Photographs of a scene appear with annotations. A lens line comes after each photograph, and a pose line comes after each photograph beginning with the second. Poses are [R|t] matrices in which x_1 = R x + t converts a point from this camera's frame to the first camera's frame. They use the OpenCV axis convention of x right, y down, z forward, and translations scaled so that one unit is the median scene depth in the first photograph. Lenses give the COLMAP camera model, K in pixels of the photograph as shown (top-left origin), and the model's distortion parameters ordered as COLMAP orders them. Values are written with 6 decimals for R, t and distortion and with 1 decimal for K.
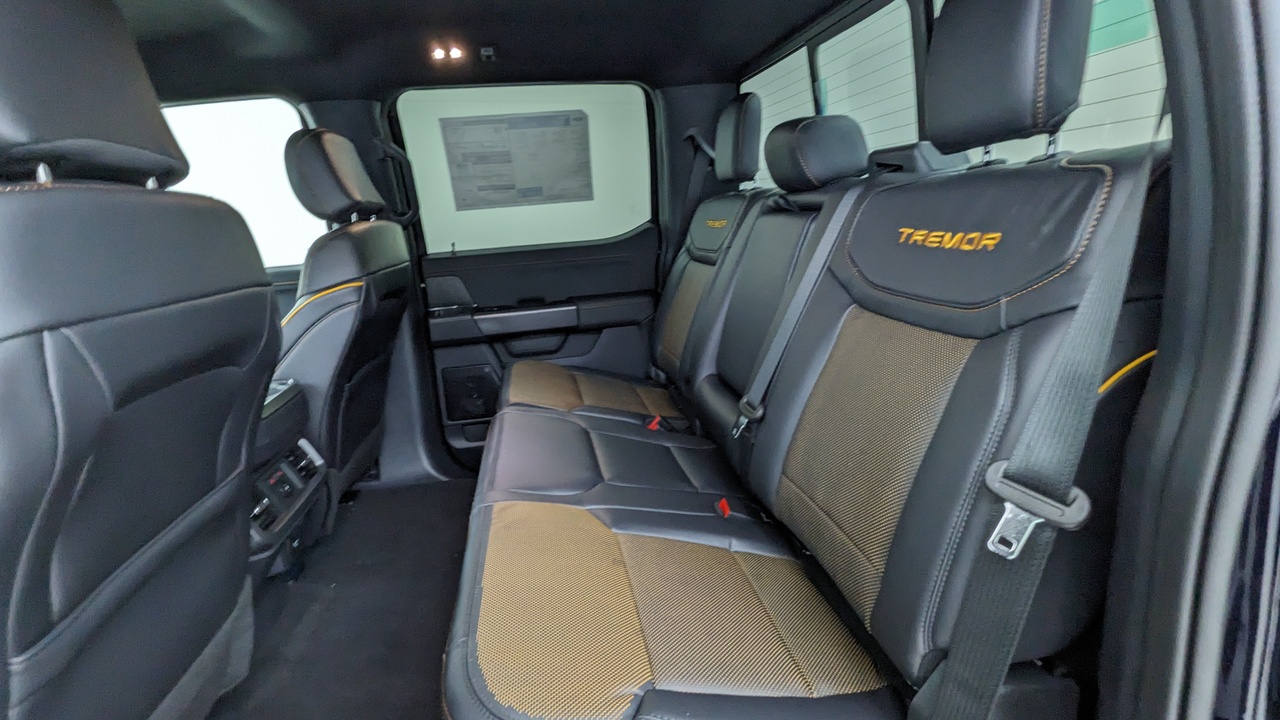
lens RADIAL K [[614.5, 0, 639.0], [0, 614.5, 362.4], [0, 0, 1]] dist [0.000741, -0.001313]
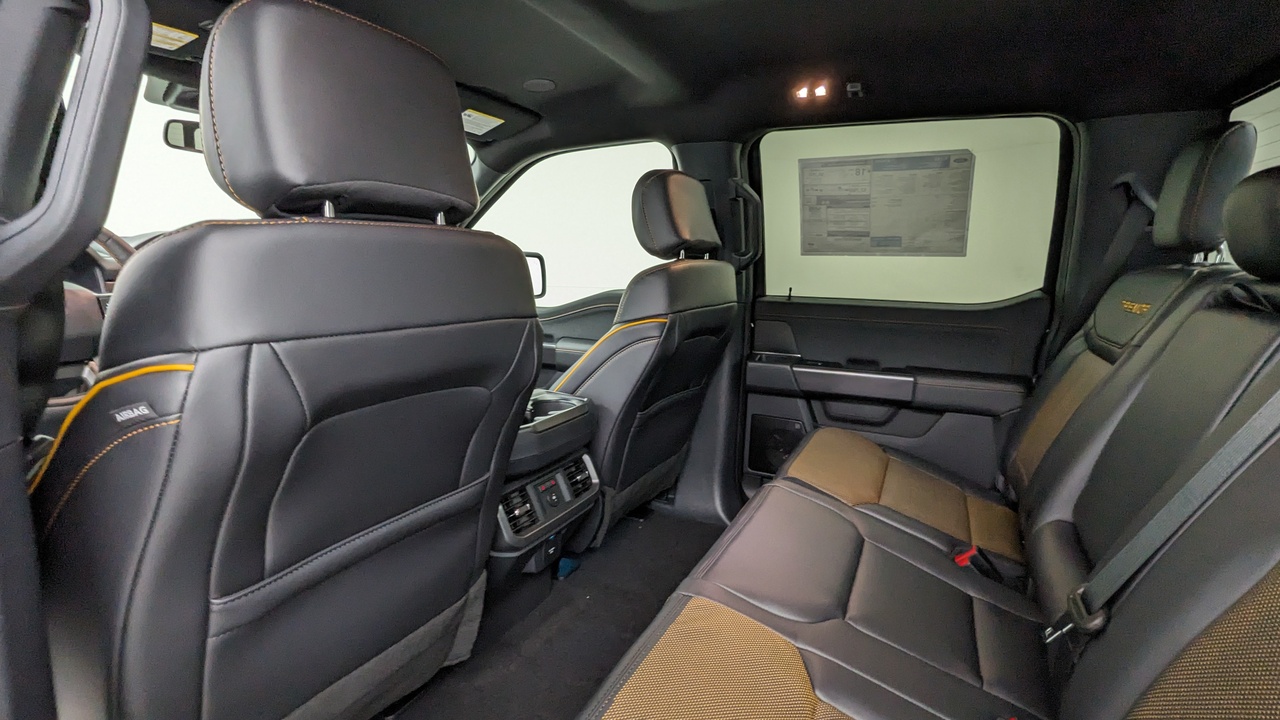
lens RADIAL K [[614.5, 0, 632.9], [0, 614.5, 362.0], [0, 0, 1]] dist [0.000741, -0.001313]
pose [[0.805210, 0.183682, -0.563825, 0.067415], [-0.215767, 0.976394, 0.009947, -0.045560], [0.552342, 0.113646, 0.825835, 0.108752]]
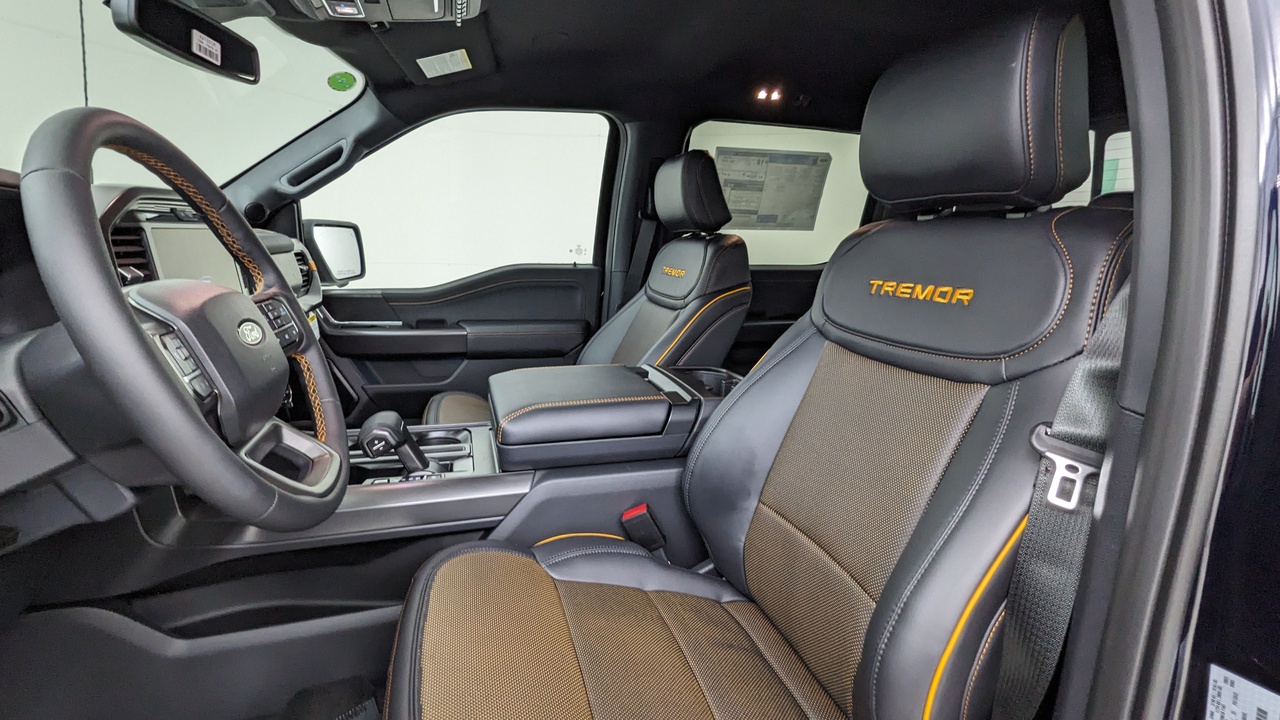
lens RADIAL K [[614.5, 0, 645.8], [0, 614.5, 354.0], [0, 0, 1]] dist [0.000741, -0.001313]
pose [[0.989911, 0.067339, 0.124667, -0.596626], [-0.059411, 0.996033, -0.066253, 0.065070], [-0.128634, 0.058178, 0.989984, -0.077251]]
